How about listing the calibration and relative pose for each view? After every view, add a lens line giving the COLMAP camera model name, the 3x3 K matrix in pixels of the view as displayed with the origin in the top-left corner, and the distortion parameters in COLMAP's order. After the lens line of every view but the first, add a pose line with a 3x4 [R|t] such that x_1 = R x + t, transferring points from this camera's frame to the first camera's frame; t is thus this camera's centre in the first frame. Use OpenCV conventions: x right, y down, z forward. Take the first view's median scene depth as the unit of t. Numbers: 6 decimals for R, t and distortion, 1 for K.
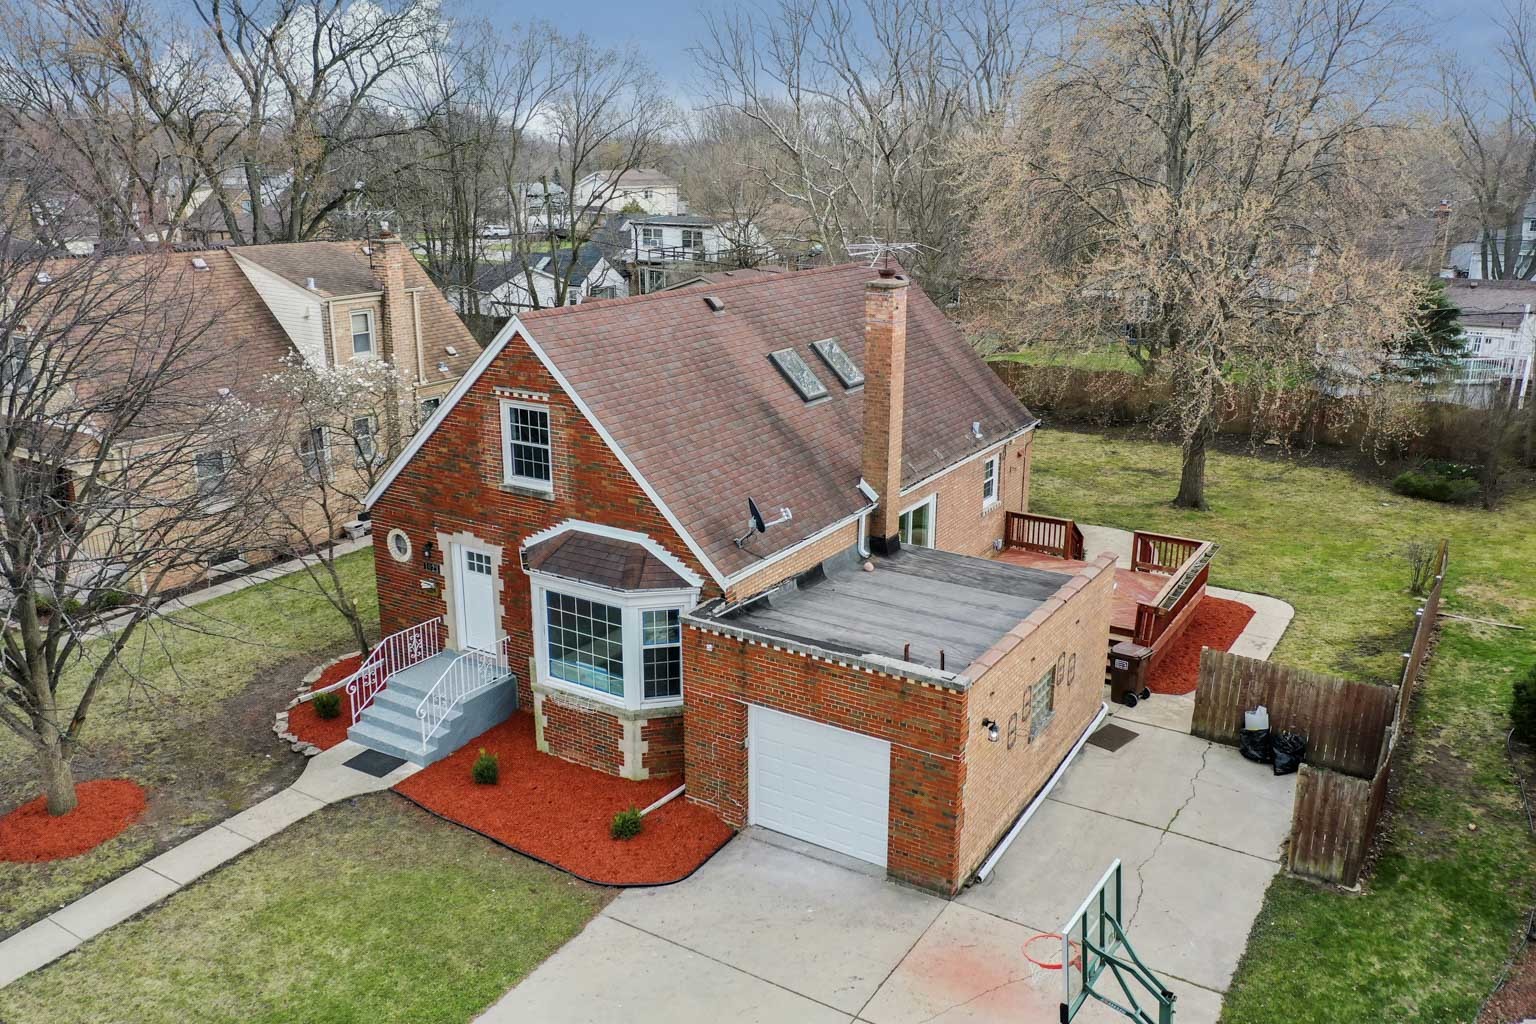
lens RADIAL K [[1245.2, 0, 766.4], [0, 1245.2, 494.1], [0, 0, 1]] dist [0.006285, 0.010060]
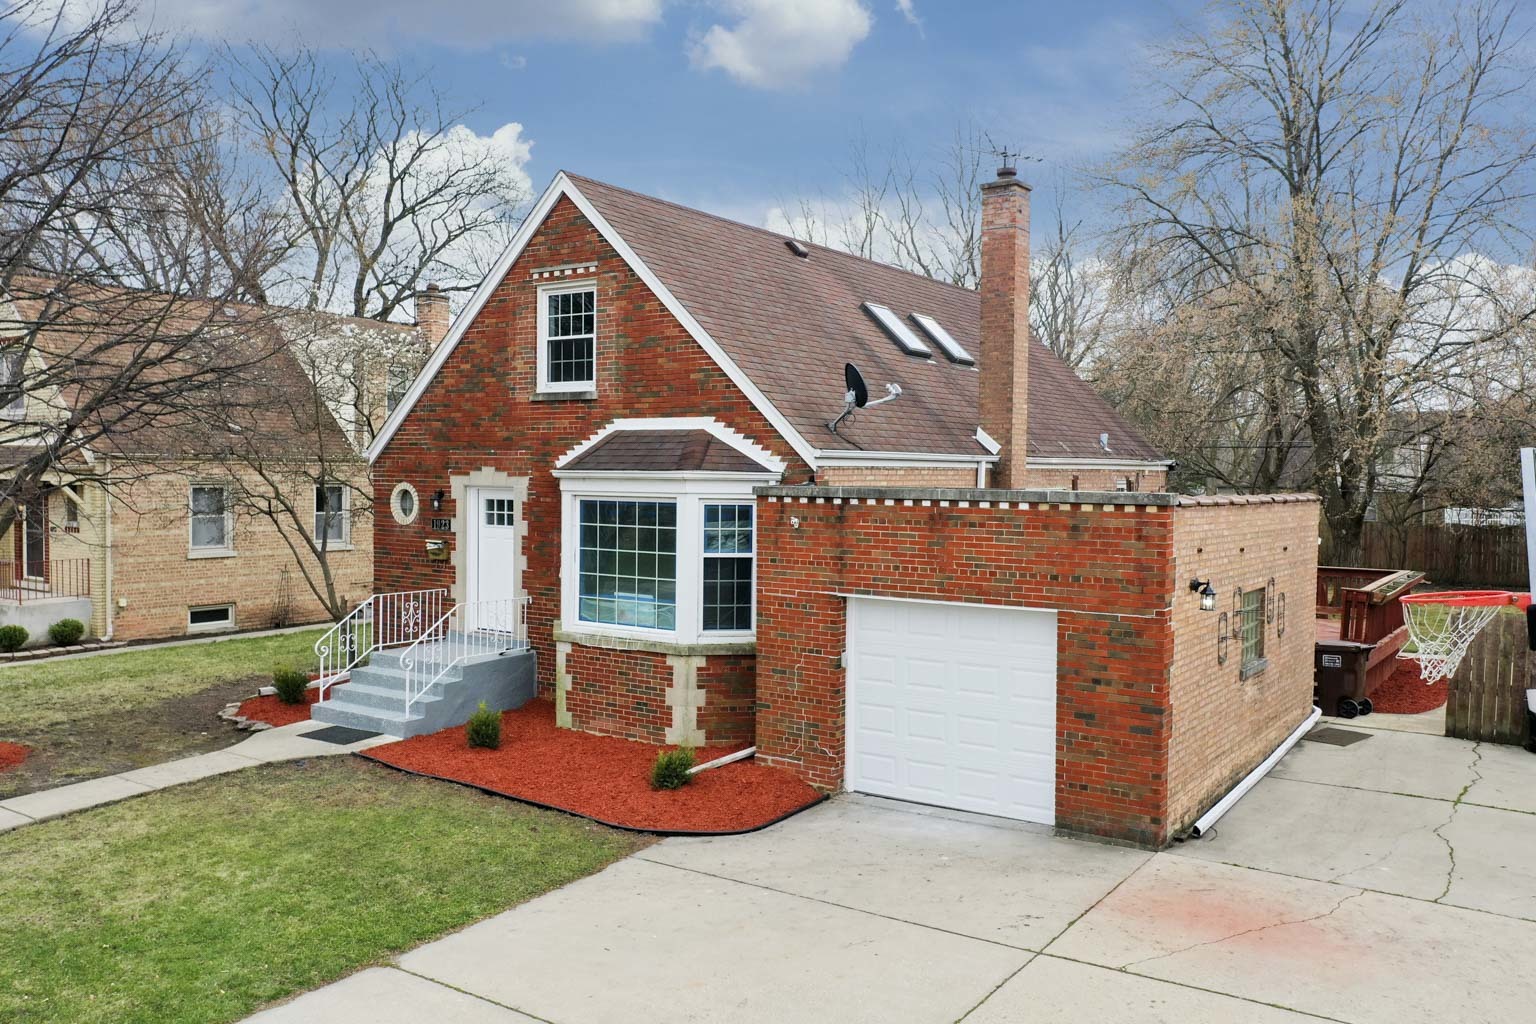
lens RADIAL K [[1245.2, 0, 766.4], [0, 1245.2, 494.1], [0, 0, 1]] dist [0.006285, 0.010060]
pose [[0.998880, 0.008728, -0.046506, -0.025836], [-0.020047, 0.968336, -0.248843, 0.264377], [0.042861, 0.249496, 0.967427, 0.258998]]
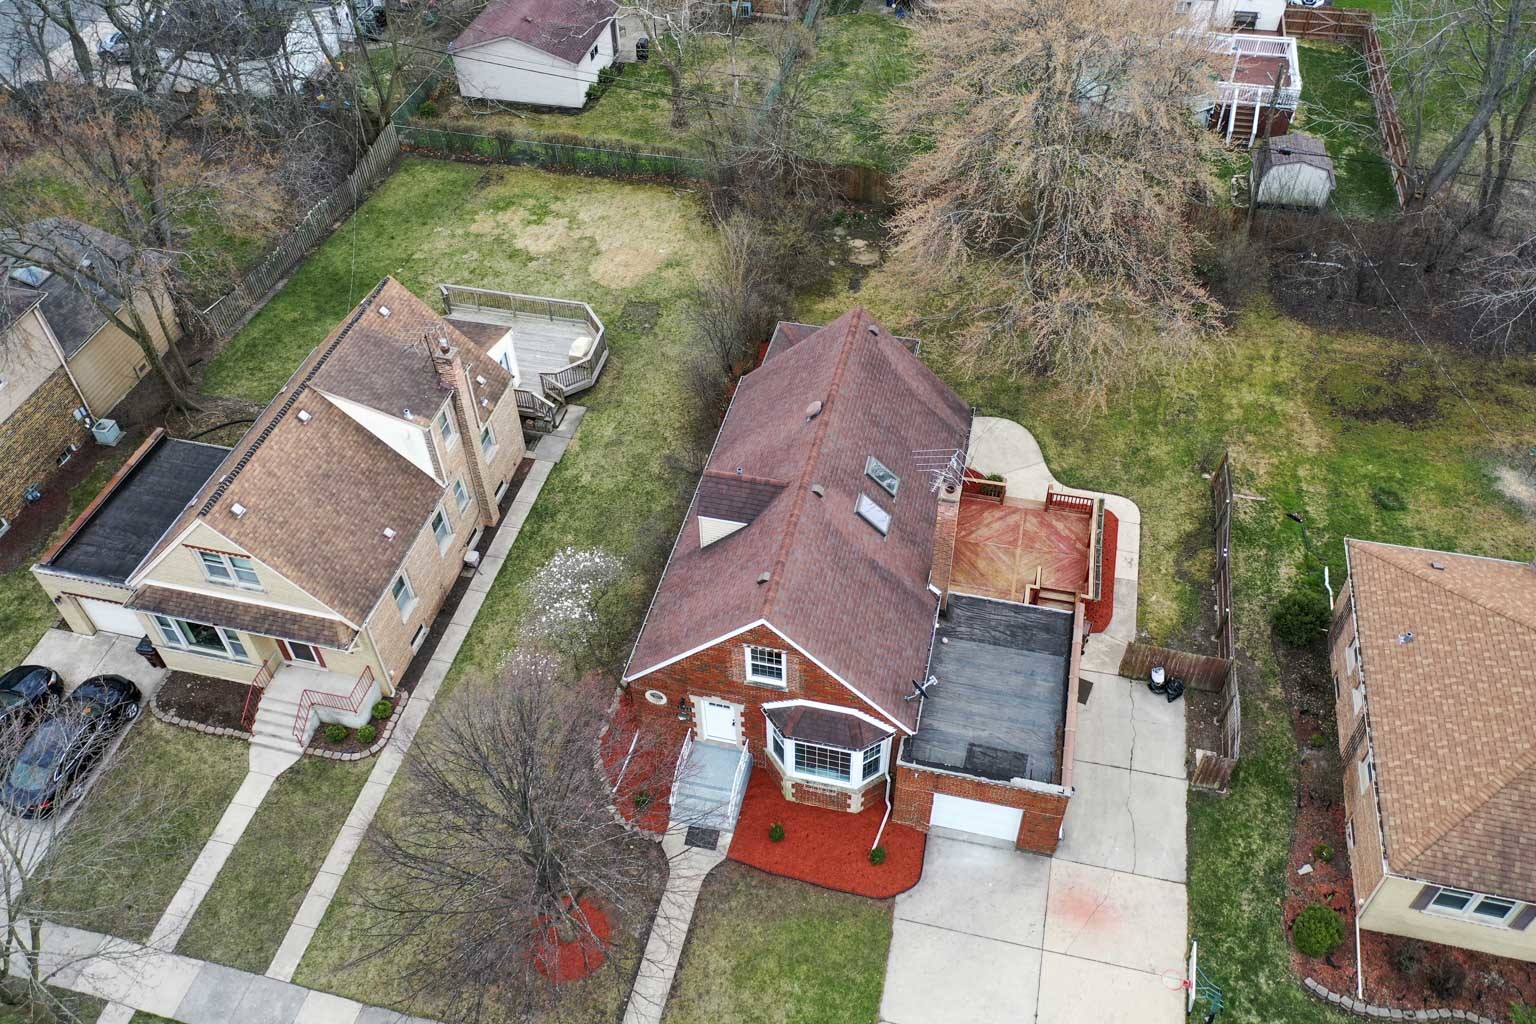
lens RADIAL K [[1242.9, 0, 768.0], [0, 1242.9, 512.0], [0, 0, 1]] dist [-0.001866, 0.000379]
pose [[0.947685, -0.244311, 0.205441, -0.482571], [0.110898, 0.855497, 0.505794, -1.044989], [-0.299325, -0.456550, 0.837834, -0.254564]]
